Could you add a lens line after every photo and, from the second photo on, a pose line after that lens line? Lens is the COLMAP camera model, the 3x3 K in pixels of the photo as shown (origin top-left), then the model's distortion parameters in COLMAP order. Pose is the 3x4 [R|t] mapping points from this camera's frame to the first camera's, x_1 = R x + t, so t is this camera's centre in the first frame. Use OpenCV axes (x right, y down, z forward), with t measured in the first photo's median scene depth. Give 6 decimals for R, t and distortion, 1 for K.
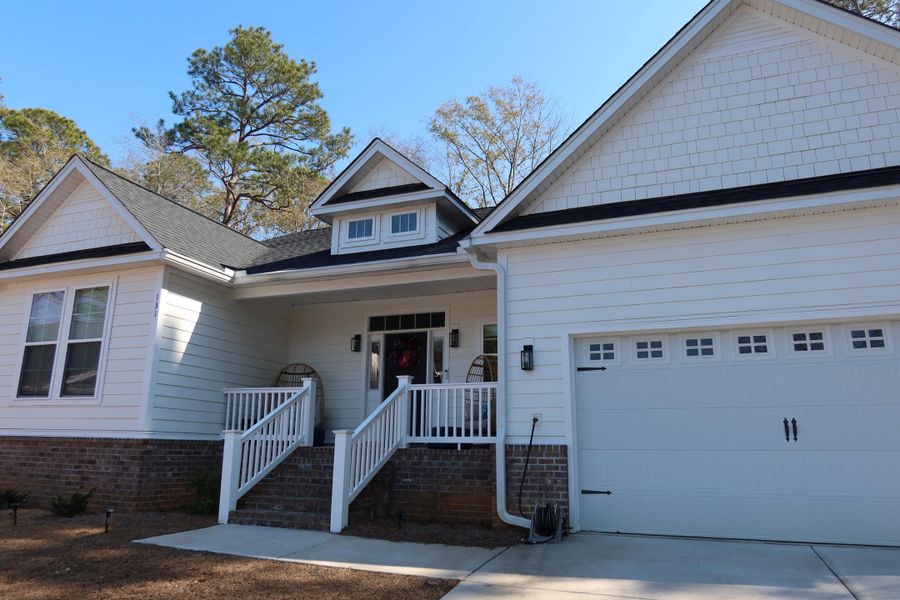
lens RADIAL K [[627.9, 0, 450.0], [0, 627.9, 300.0], [0, 0, 1]] dist [-0.024653, 0.005501]
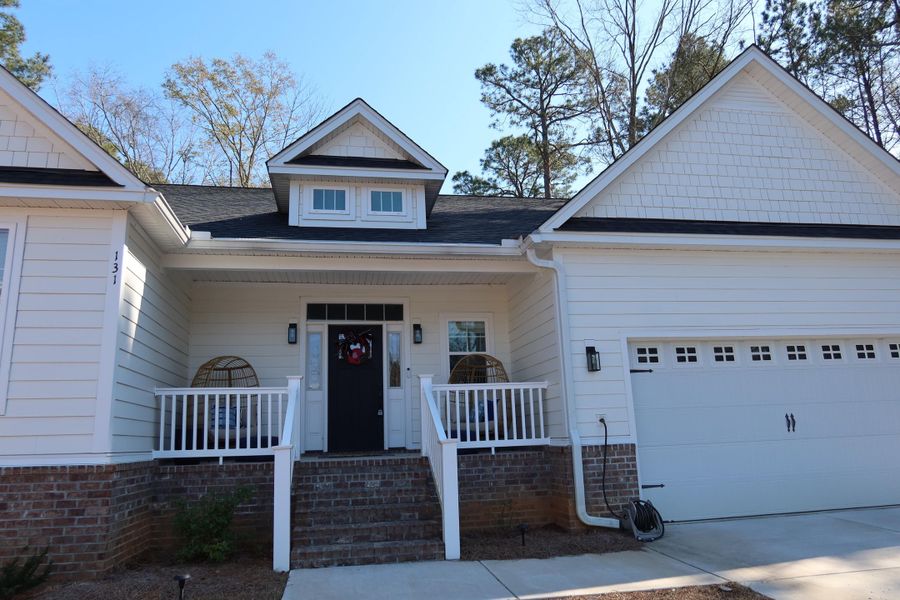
lens RADIAL K [[627.9, 0, 450.0], [0, 627.9, 300.0], [0, 0, 1]] dist [-0.024653, 0.005501]
pose [[0.843676, 0.074076, 0.531718, -0.576625], [-0.077785, 0.996850, -0.015455, 0.028649], [-0.531188, -0.028321, 0.846781, 0.252202]]
